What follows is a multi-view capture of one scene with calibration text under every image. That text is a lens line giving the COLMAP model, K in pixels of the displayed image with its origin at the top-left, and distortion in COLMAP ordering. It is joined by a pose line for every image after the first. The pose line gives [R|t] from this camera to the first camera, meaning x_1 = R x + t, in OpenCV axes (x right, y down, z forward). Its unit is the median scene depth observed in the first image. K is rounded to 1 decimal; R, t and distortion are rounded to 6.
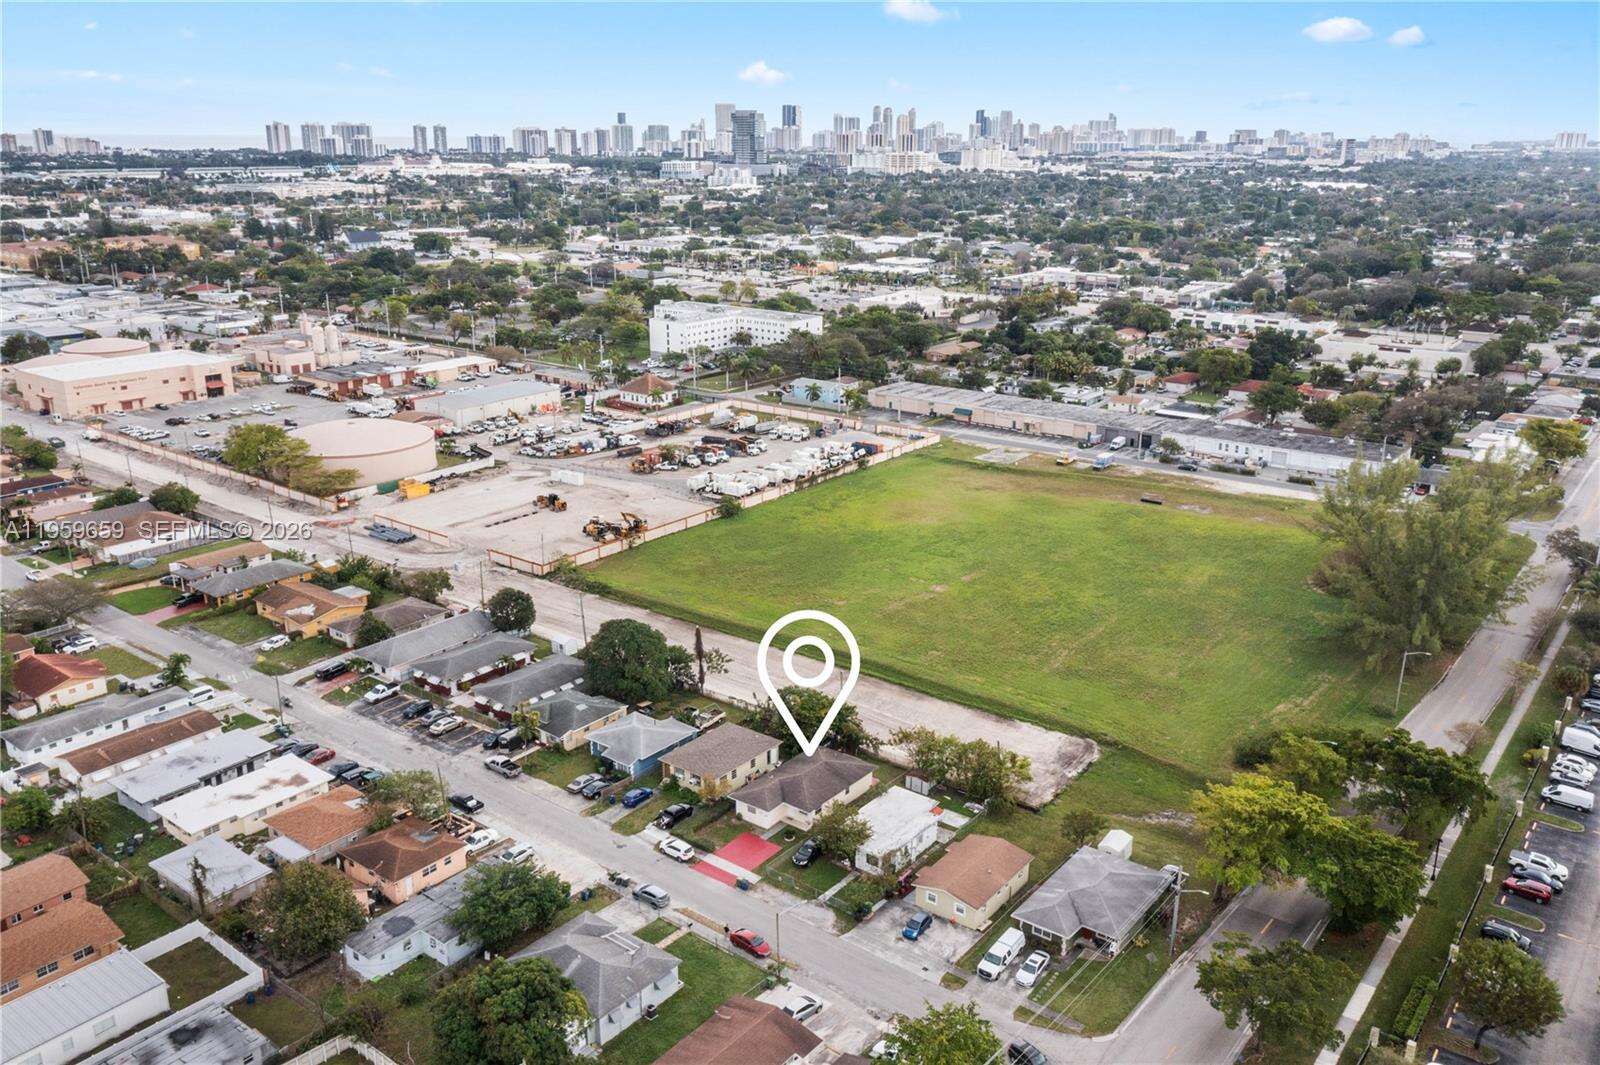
lens RADIAL K [[1263.7, 0, 800.0], [0, 1263.7, 532.5], [0, 0, 1]] dist [0.001098, -0.008311]
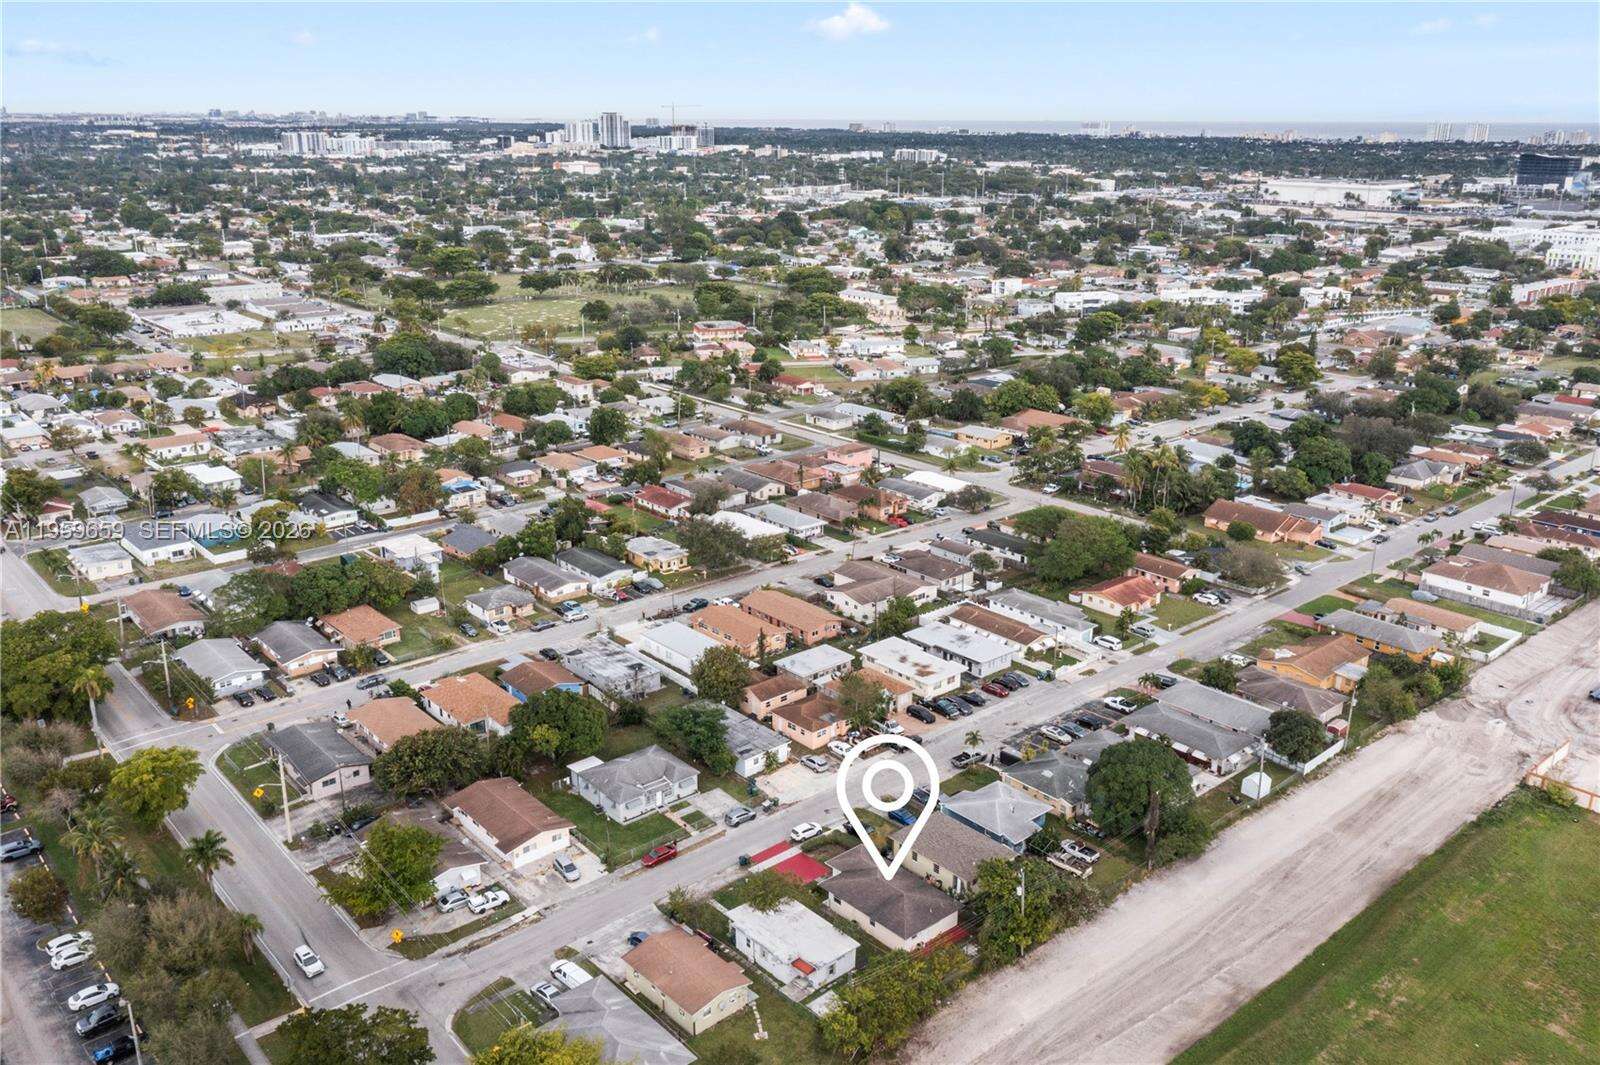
lens RADIAL K [[1263.7, 0, 800.0], [0, 1263.7, 532.5], [0, 0, 1]] dist [0.001098, -0.008311]
pose [[-0.210547, 0.296001, -0.931694, 0.848045], [-0.287209, 0.892268, 0.348380, -0.371694], [0.934442, 0.340941, -0.102851, 0.949345]]
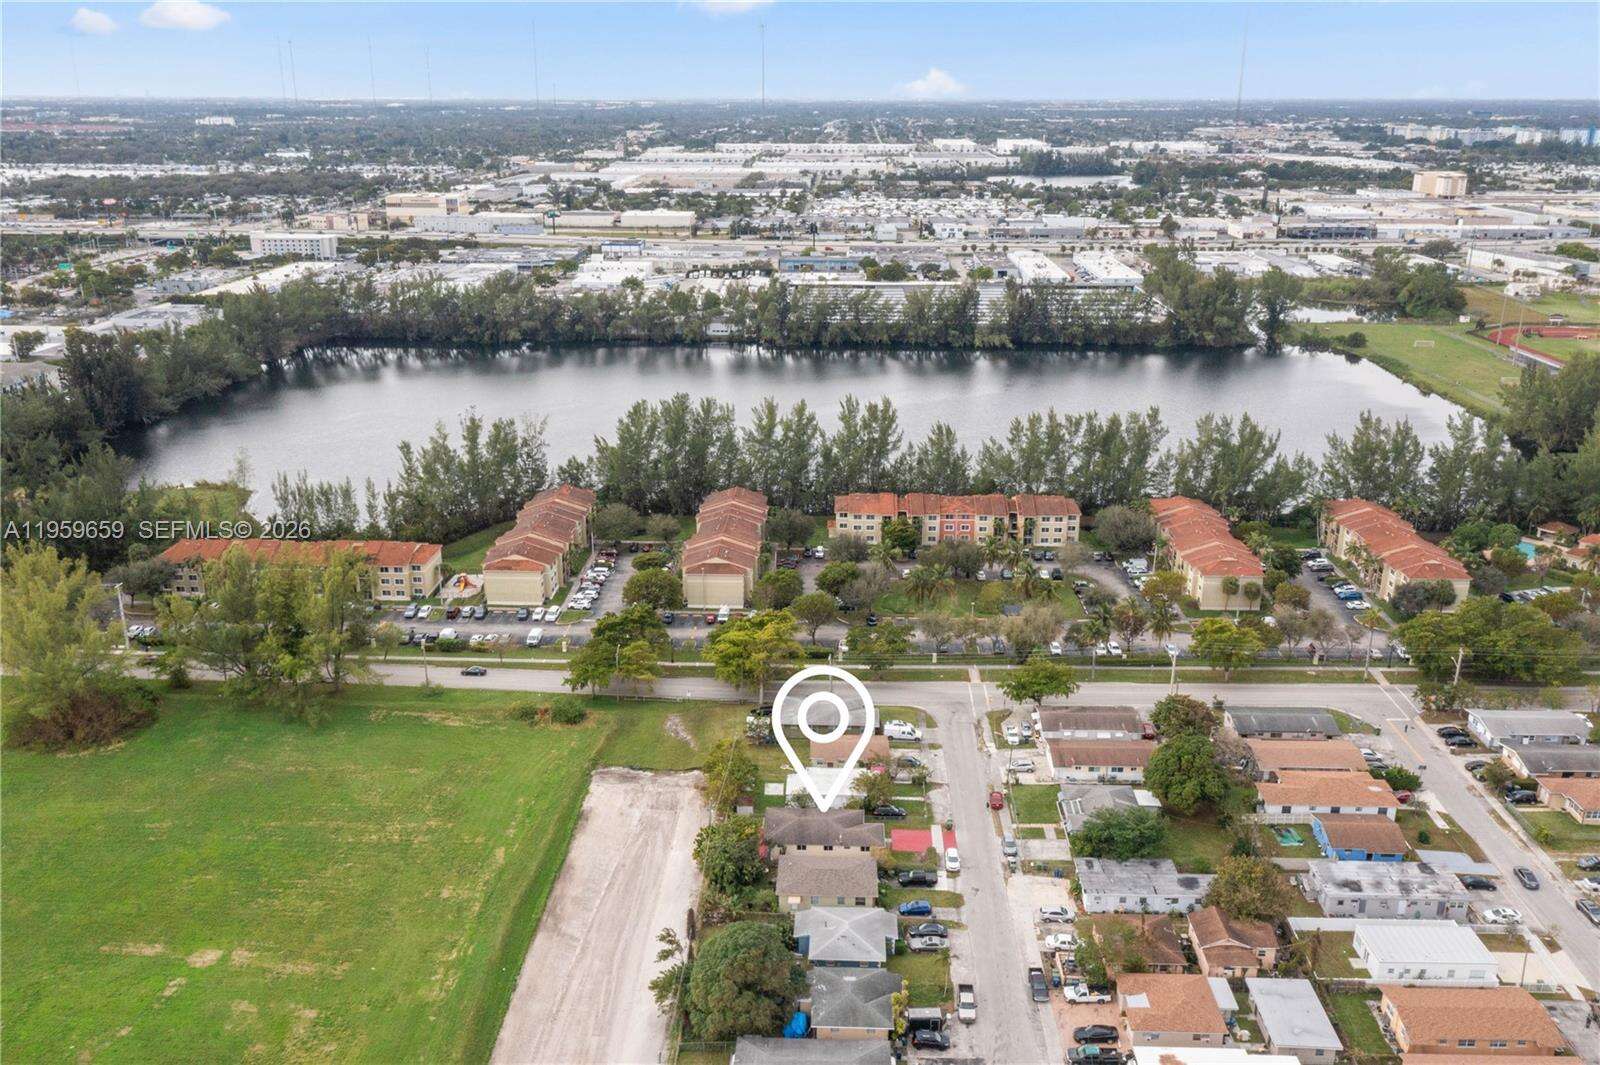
lens RADIAL K [[1263.7, 0, 800.0], [0, 1263.7, 532.5], [0, 0, 1]] dist [0.001098, -0.008311]
pose [[-0.581220, -0.275703, 0.765618, -0.824416], [0.226274, 0.848994, 0.477504, -0.620461], [-0.781654, 0.450774, -0.431068, 1.411783]]
